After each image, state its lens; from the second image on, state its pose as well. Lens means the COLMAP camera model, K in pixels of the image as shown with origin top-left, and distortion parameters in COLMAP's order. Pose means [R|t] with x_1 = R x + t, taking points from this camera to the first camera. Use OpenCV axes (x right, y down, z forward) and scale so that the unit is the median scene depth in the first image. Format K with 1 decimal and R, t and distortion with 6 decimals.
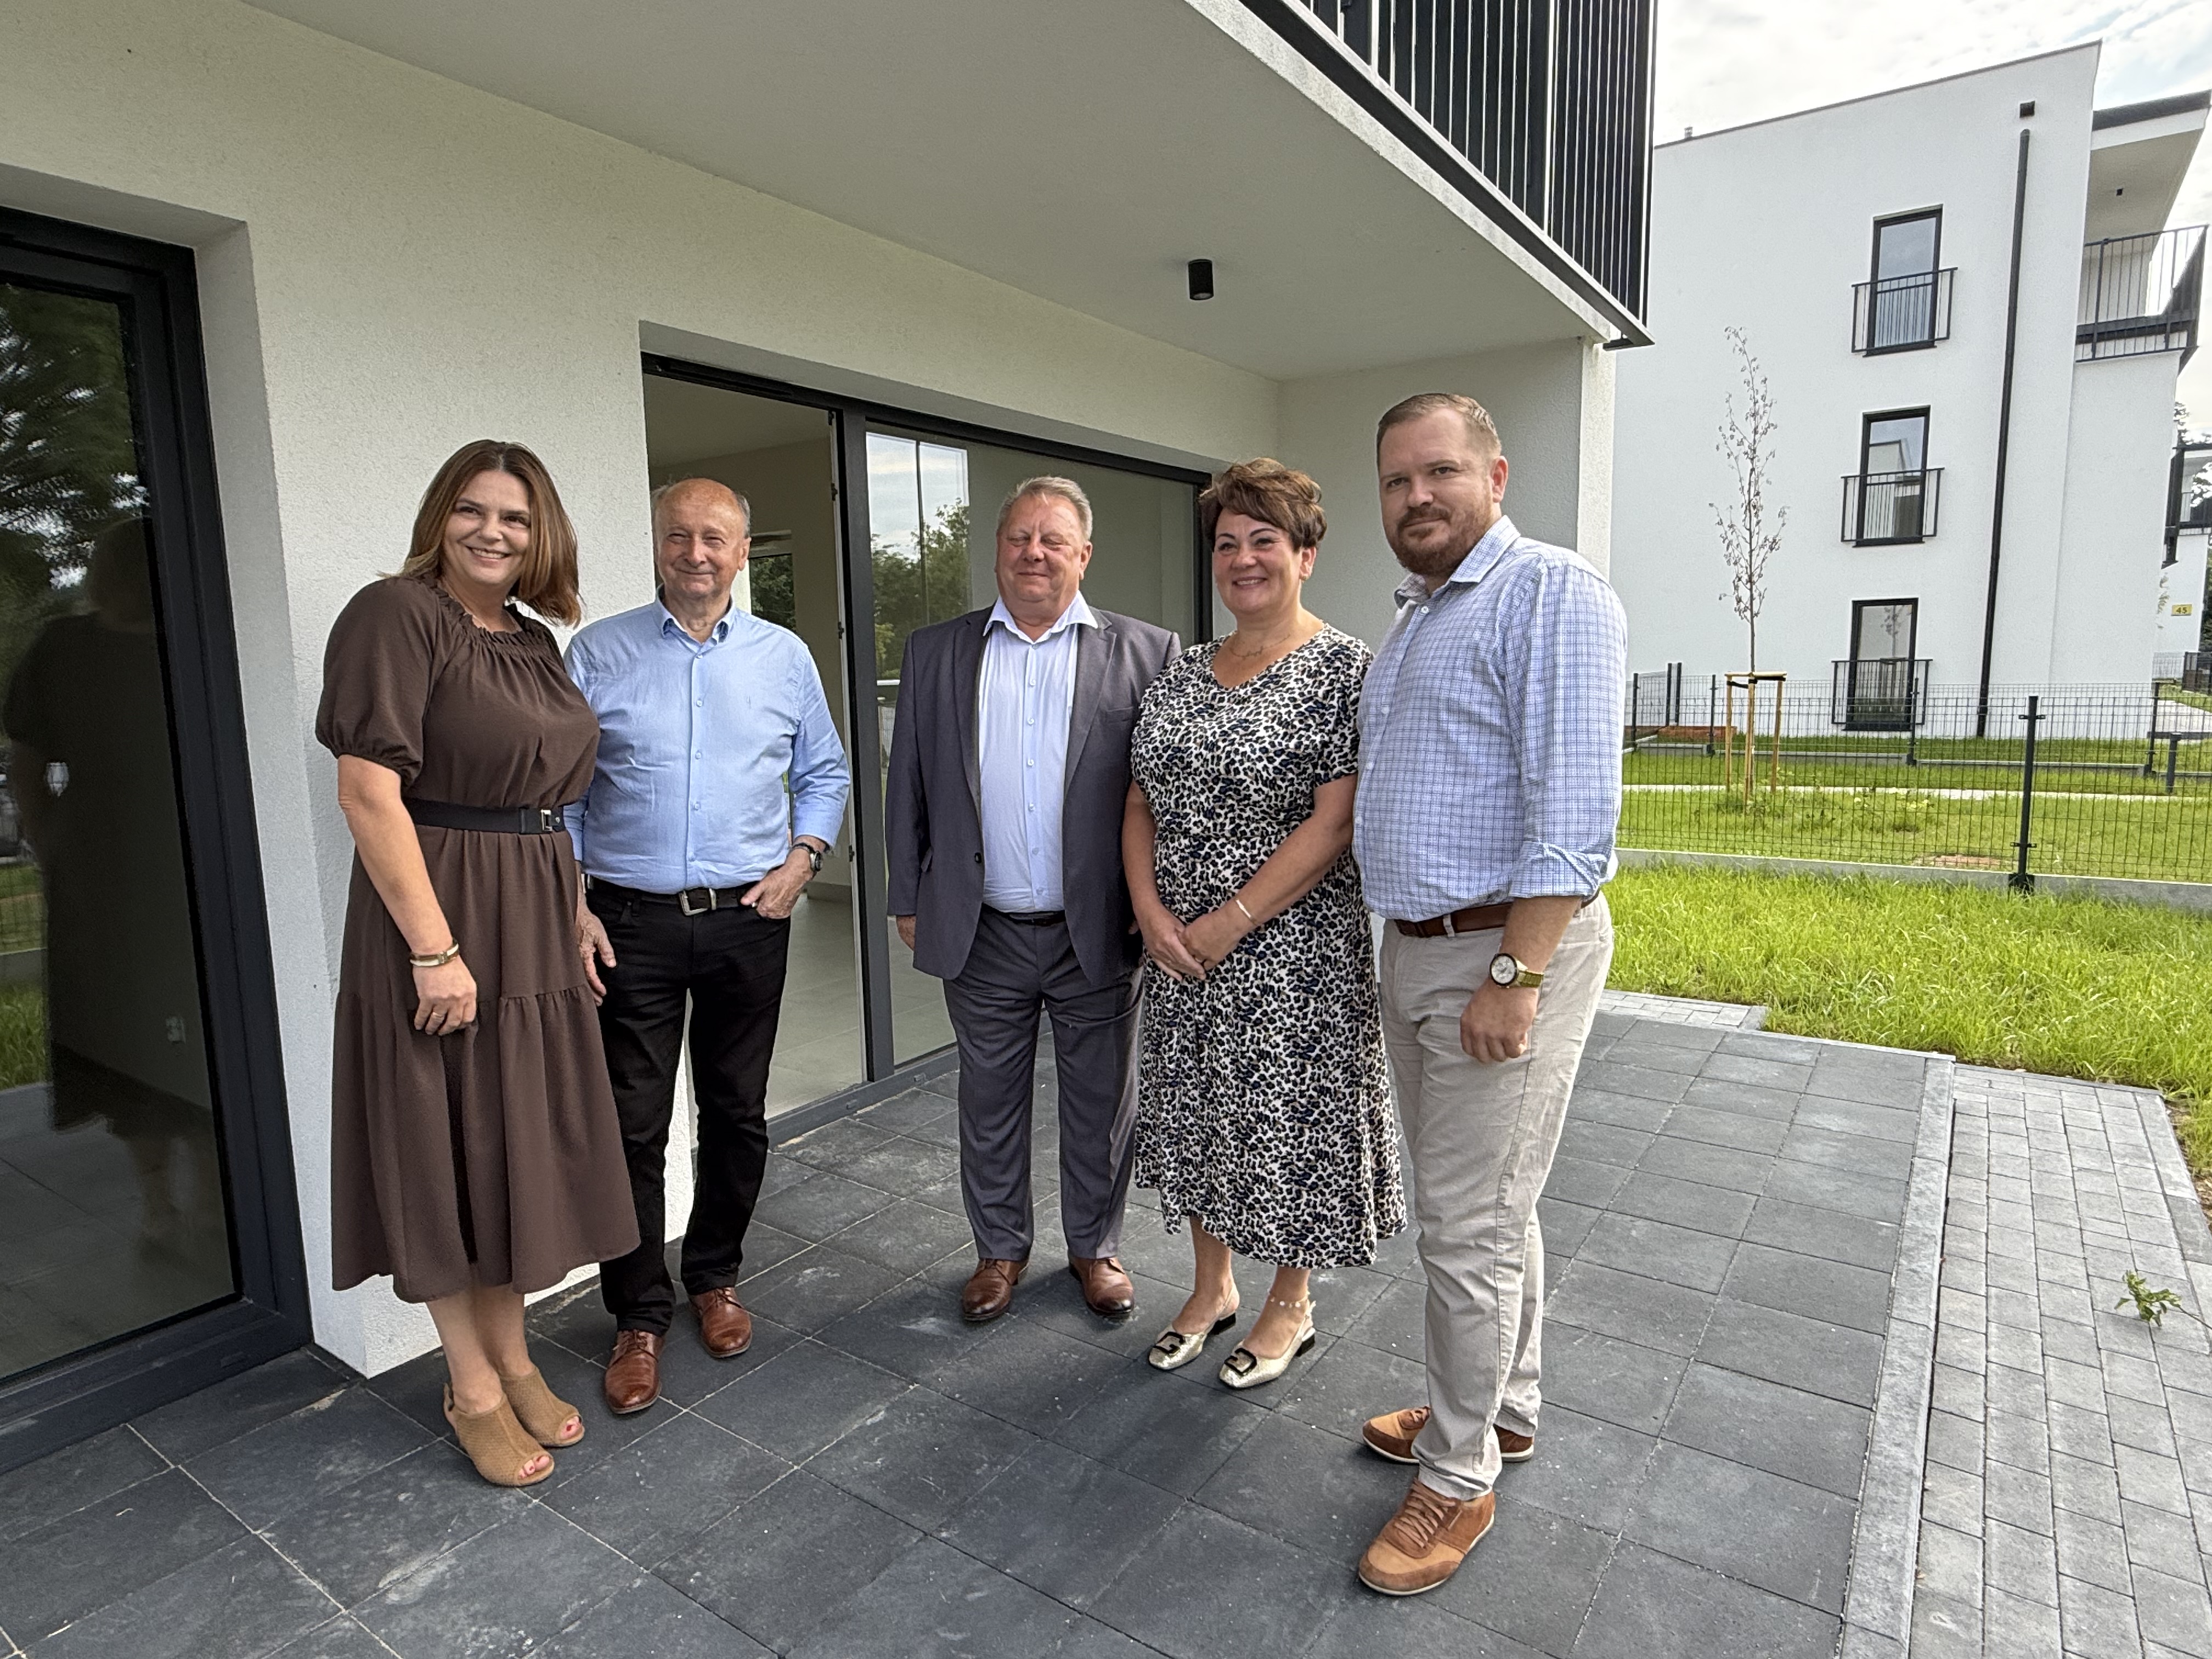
lens RADIAL K [[1268.0, 0, 1106.0], [0, 1268.0, 829.5], [0, 0, 1]] dist [-0.001381, -0.000285]
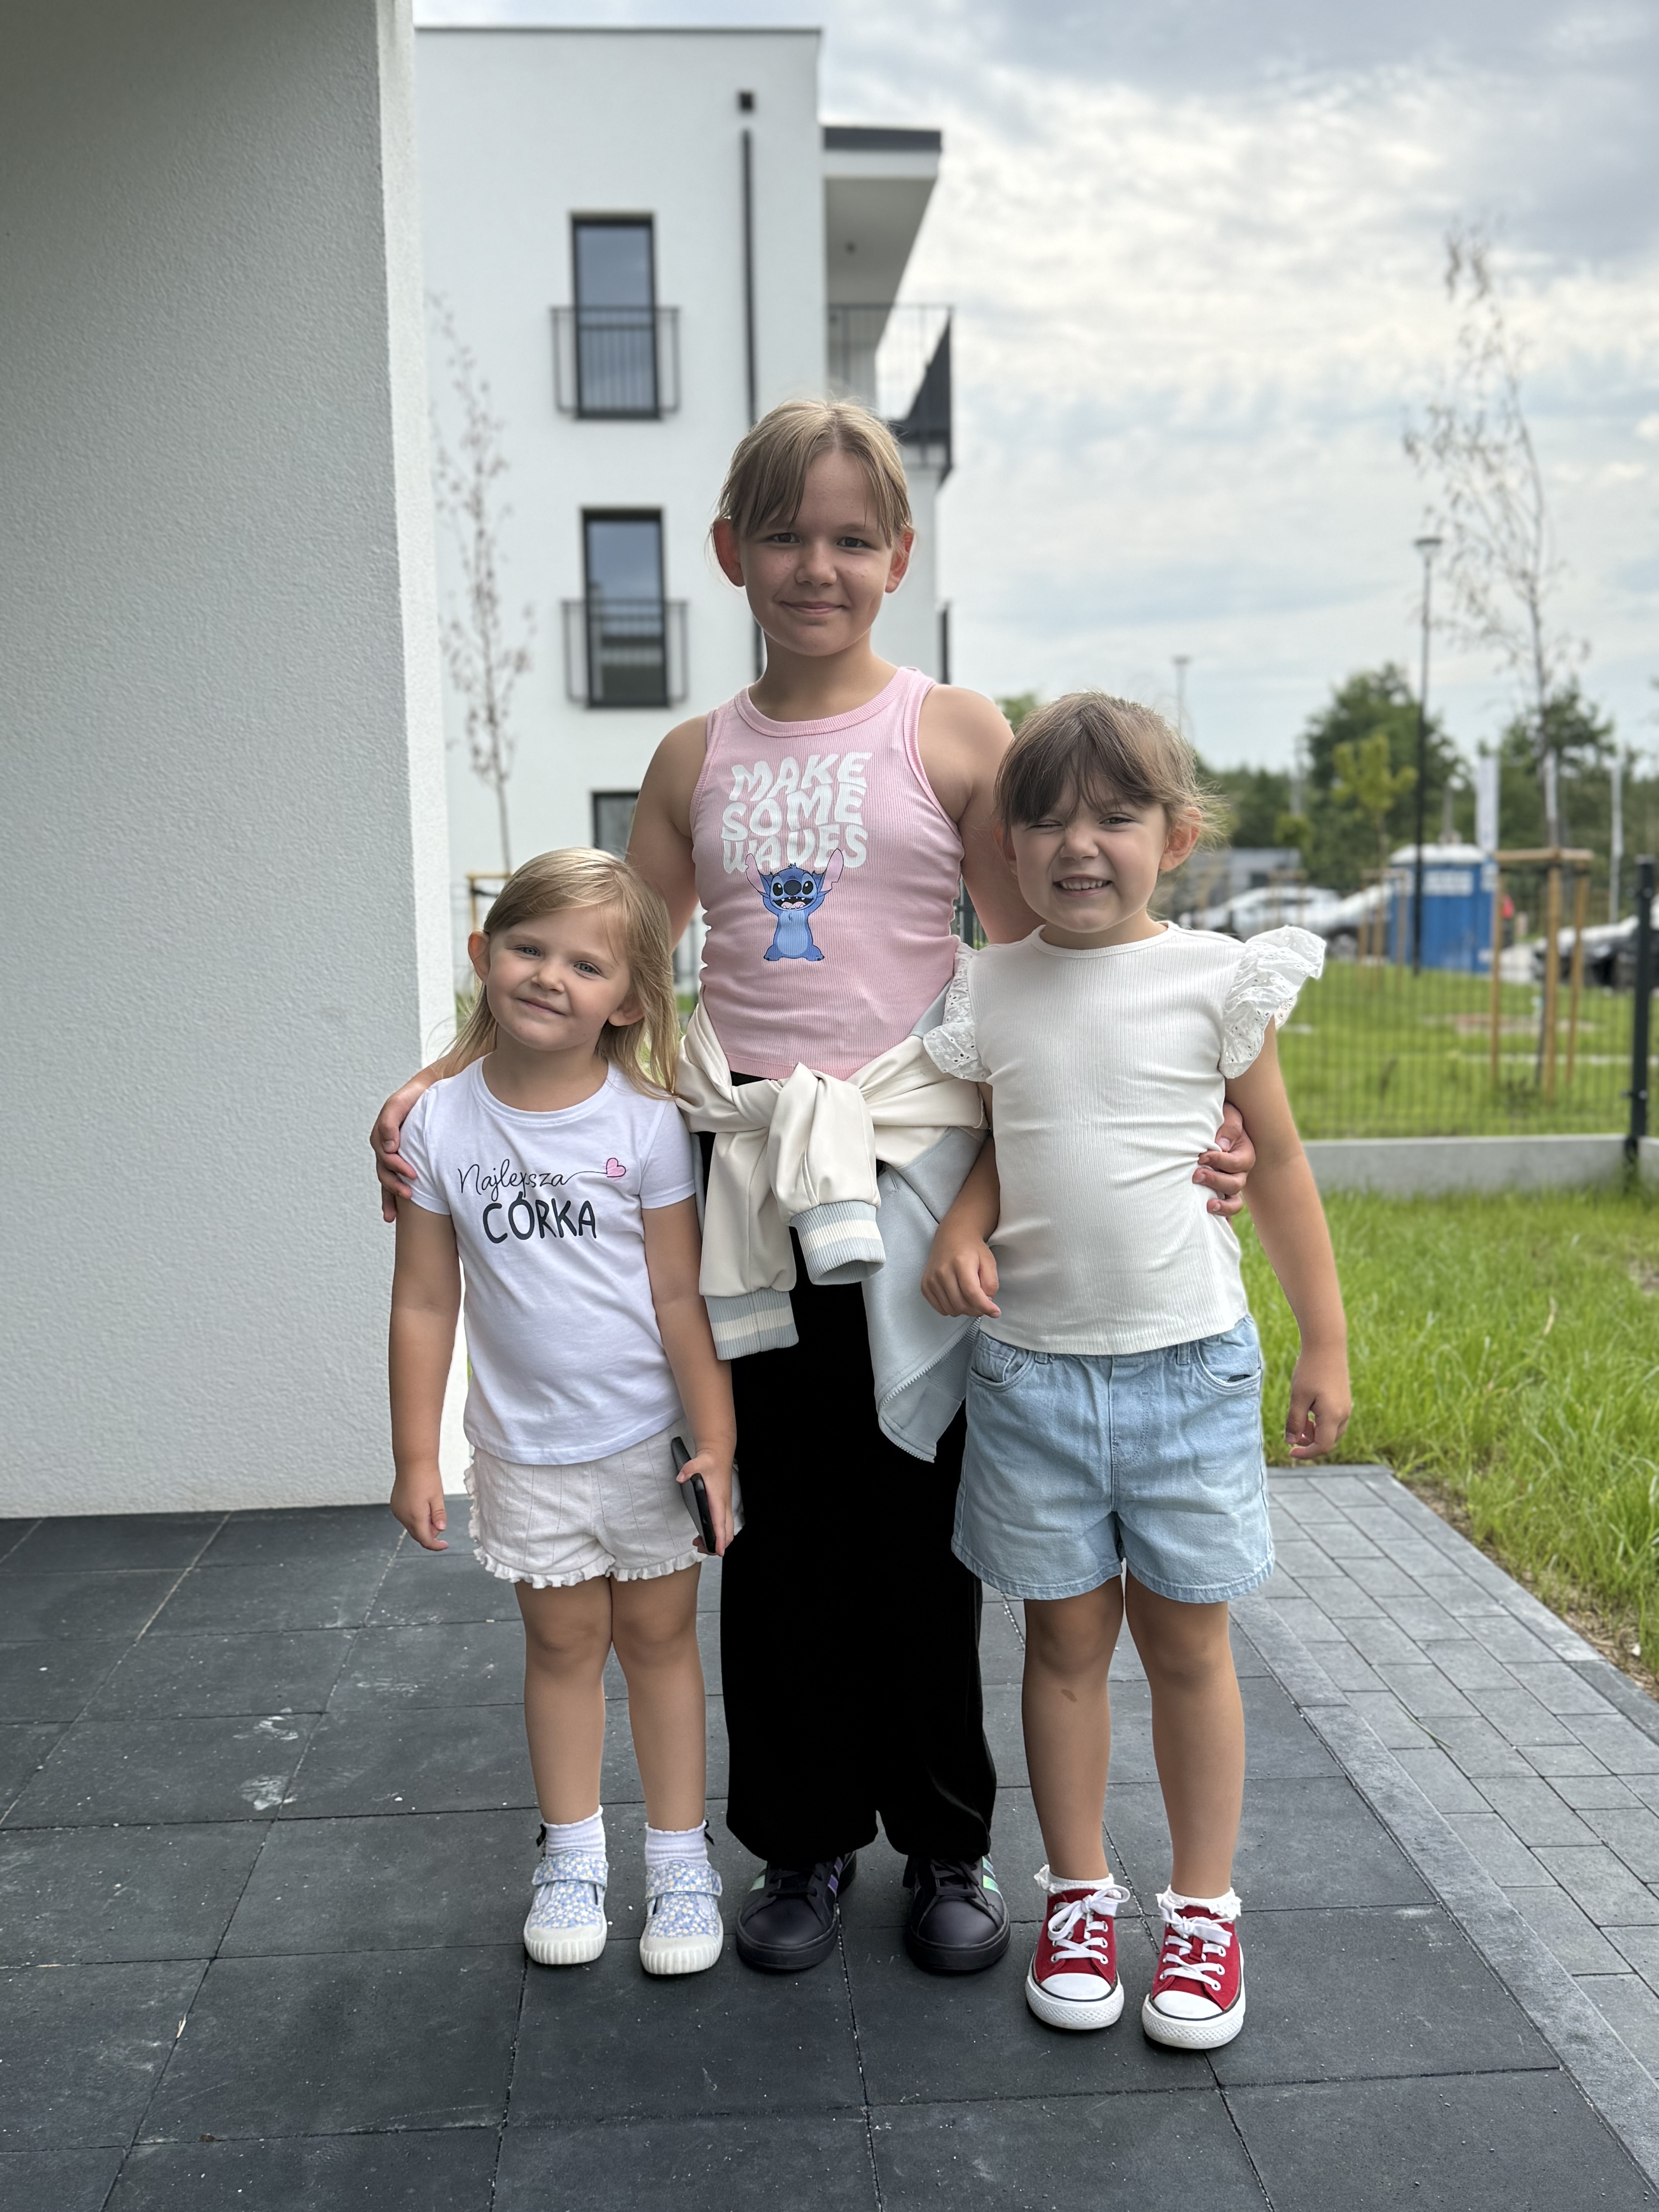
lens RADIAL K [[2055.1, 0, 829.5], [0, 2055.1, 1106.0], [0, 0, 1]] dist [0.009019, 0.001367]
pose [[0.780042, -0.064174, 0.622428, 0.018900], [0.091639, 0.995718, -0.012183, 0.011039], [-0.618981, 0.066542, 0.782582, 0.157283]]
